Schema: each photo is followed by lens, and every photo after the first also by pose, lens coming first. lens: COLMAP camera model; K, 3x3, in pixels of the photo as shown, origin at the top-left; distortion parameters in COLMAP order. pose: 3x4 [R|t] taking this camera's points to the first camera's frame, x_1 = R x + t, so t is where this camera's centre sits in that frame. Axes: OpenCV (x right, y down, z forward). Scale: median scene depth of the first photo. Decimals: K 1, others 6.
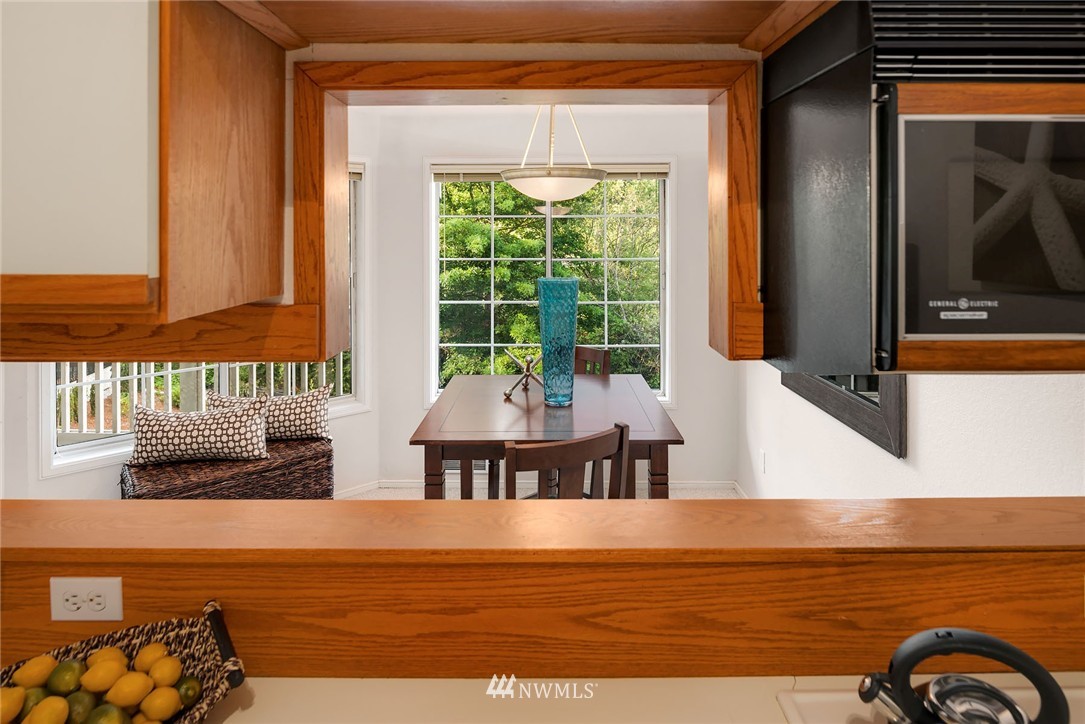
lens RADIAL K [[610.5, 0, 542.6], [0, 610.5, 361.2], [0, 0, 1]] dist [-0.017593, -0.000339]
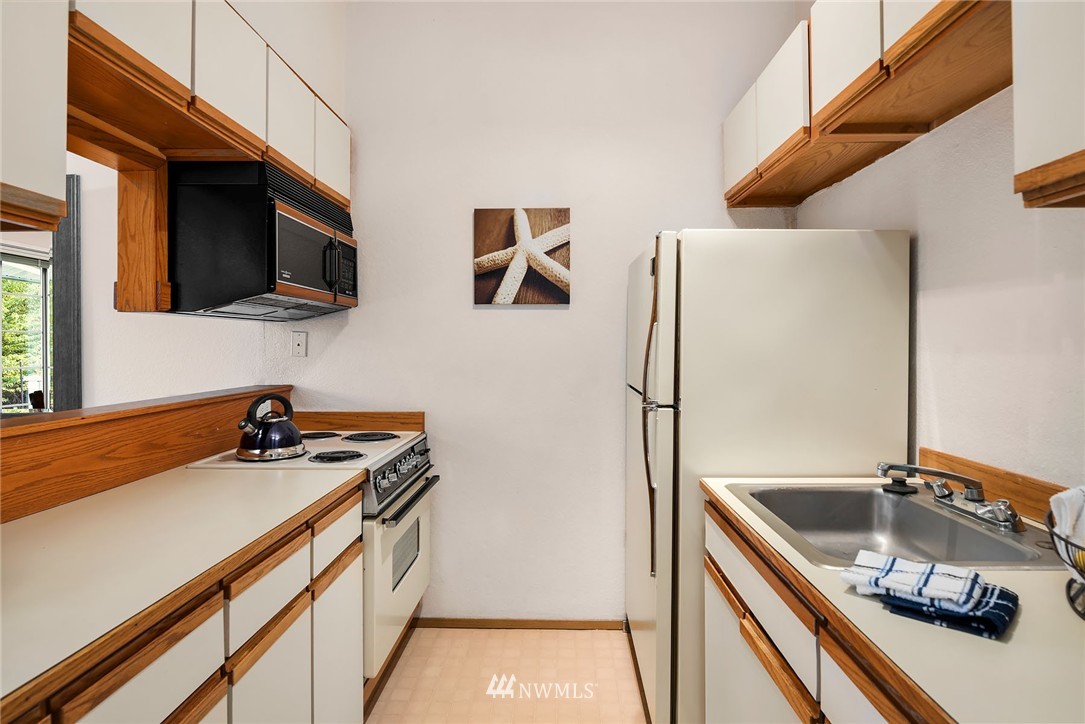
lens RADIAL K [[610.5, 0, 540.5], [0, 610.5, 354.5], [0, 0, 1]] dist [-0.017593, -0.000339]
pose [[0.033758, -0.008498, 0.999394, -1.591962], [0.012198, 0.999893, 0.008090, 0.140079], [-0.999356, 0.011917, 0.033858, -0.288471]]
